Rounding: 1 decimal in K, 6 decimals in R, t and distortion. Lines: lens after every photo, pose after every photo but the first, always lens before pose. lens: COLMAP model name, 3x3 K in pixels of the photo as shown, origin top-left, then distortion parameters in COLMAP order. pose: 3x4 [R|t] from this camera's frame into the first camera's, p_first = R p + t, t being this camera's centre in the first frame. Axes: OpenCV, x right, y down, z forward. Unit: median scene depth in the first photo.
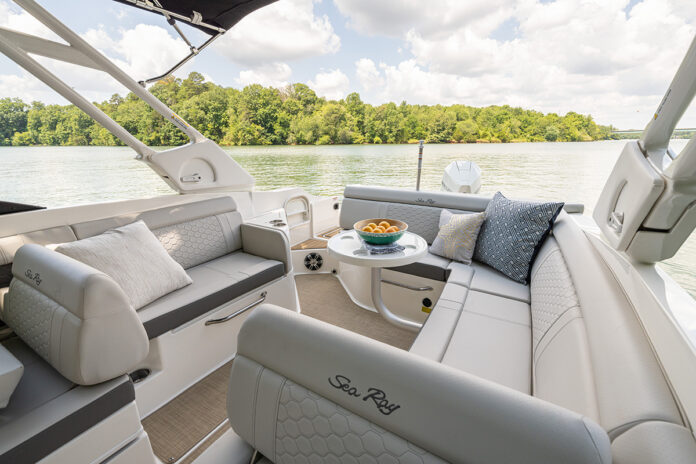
lens RADIAL K [[311.4, 0, 357.1], [0, 311.4, 231.3], [0, 0, 1]] dist [-0.000892, -0.000207]
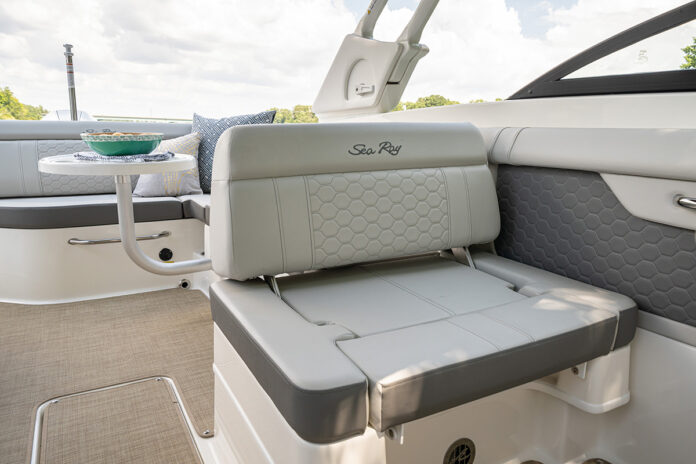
lens RADIAL K [[511.7, 0, 345.9], [0, 511.7, 213.6], [0, 0, 1]] dist [-0.002140, -0.000848]
pose [[0.505229, -0.147701, 0.850252, -0.594802], [0.238108, 0.970859, 0.027166, 0.214727], [-0.829487, 0.188727, 0.525675, 0.007565]]
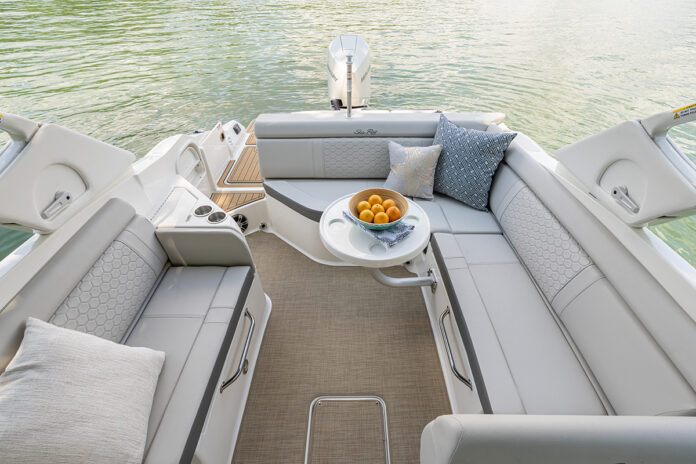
lens RADIAL K [[334.7, 0, 351.3], [0, 334.7, 219.9], [0, 0, 1]] dist [-0.001648, -0.000194]
pose [[0.857573, -0.324410, 0.399157, -0.332147], [0.144758, 0.896877, 0.417920, -0.338603], [-0.493572, -0.300616, 0.816099, 0.224849]]
